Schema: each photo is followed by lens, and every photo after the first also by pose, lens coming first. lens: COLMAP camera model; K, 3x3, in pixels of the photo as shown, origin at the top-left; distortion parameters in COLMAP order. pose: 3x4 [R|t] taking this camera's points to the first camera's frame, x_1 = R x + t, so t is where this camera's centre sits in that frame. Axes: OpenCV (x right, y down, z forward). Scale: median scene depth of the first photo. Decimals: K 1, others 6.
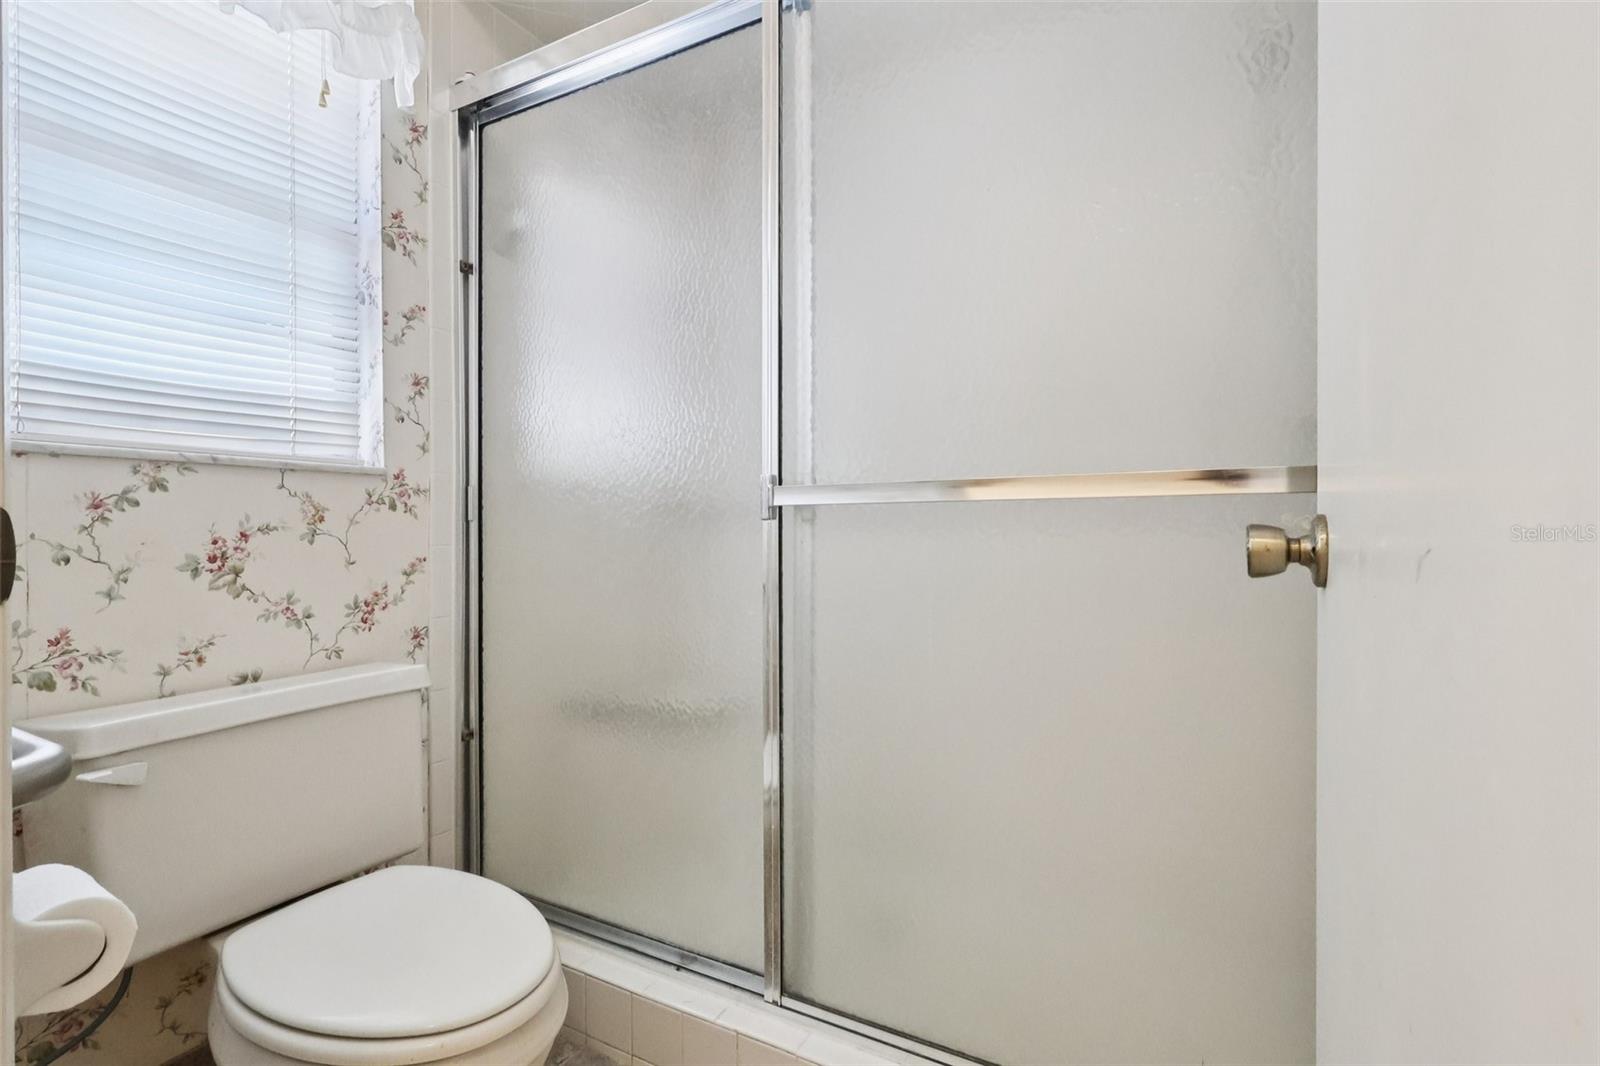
lens RADIAL K [[744.4, 0, 801.4], [0, 744.4, 545.6], [0, 0, 1]] dist [0.001241, 0.000214]
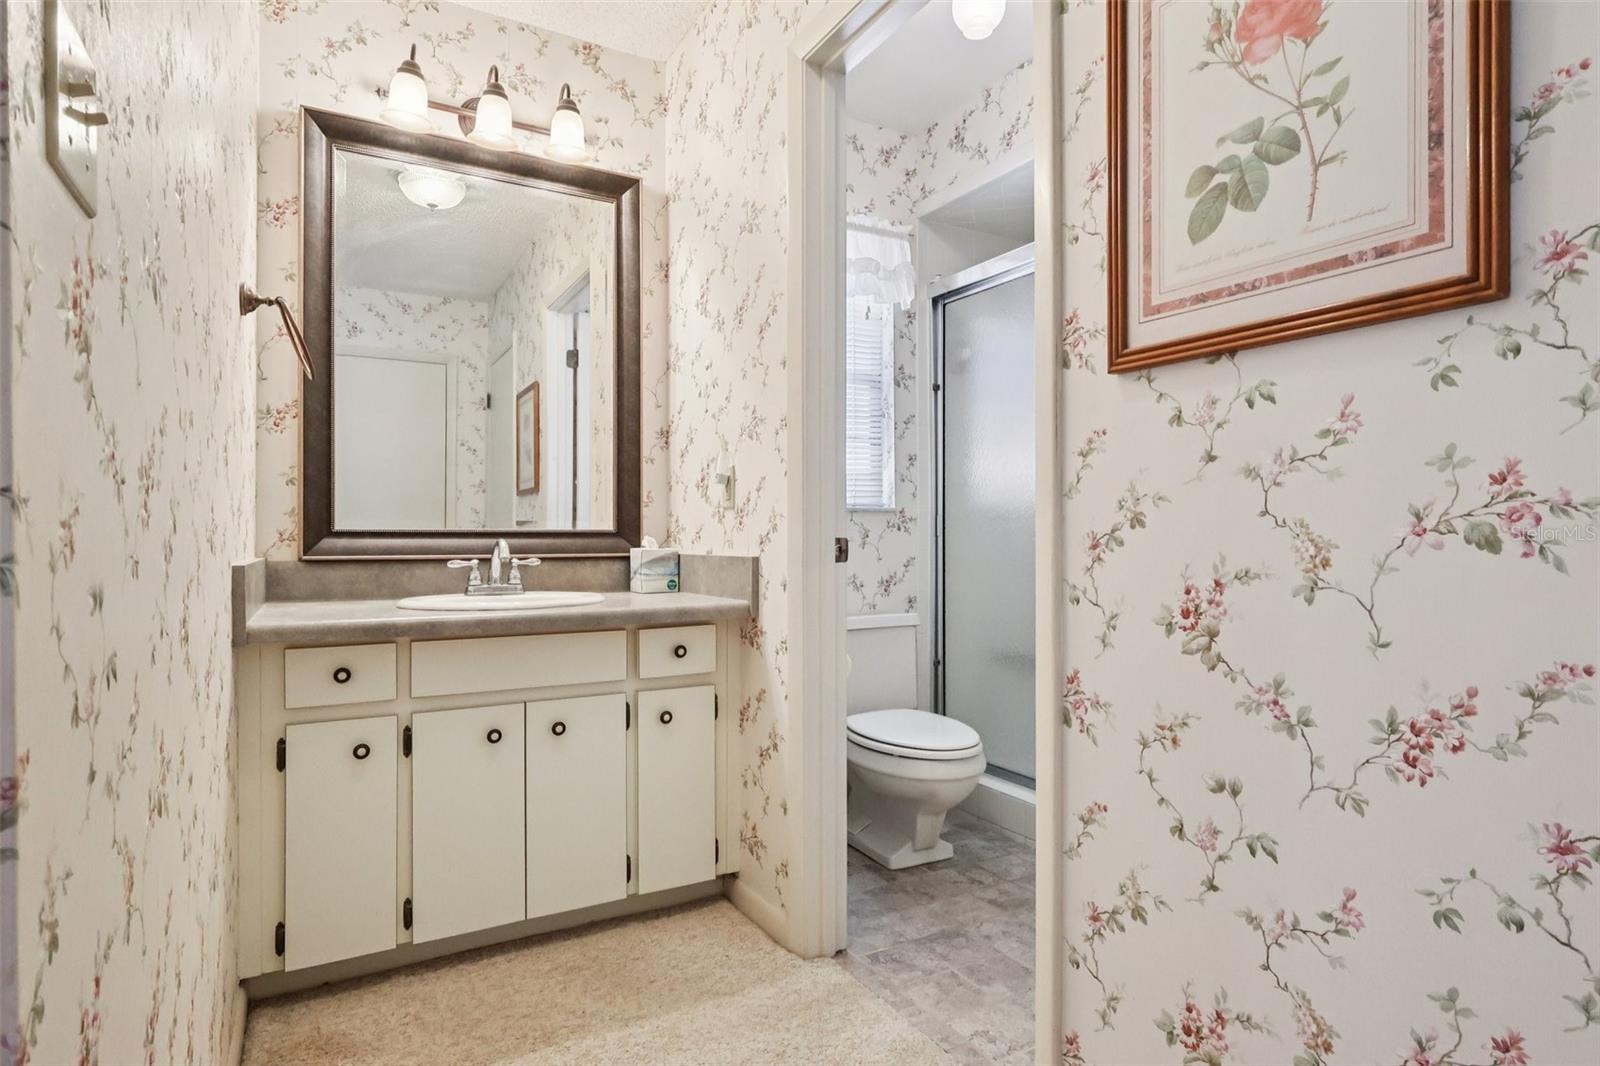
lens RADIAL K [[883.0, 0, 802.2], [0, 883.0, 542.8], [0, 0, 1]] dist [-0.000106, 0.000030]
pose [[0.840807, -0.009196, -0.541257, 0.410832], [-0.004207, 0.999715, -0.023519, 0.033056], [0.541319, 0.022052, 0.840528, -0.920667]]
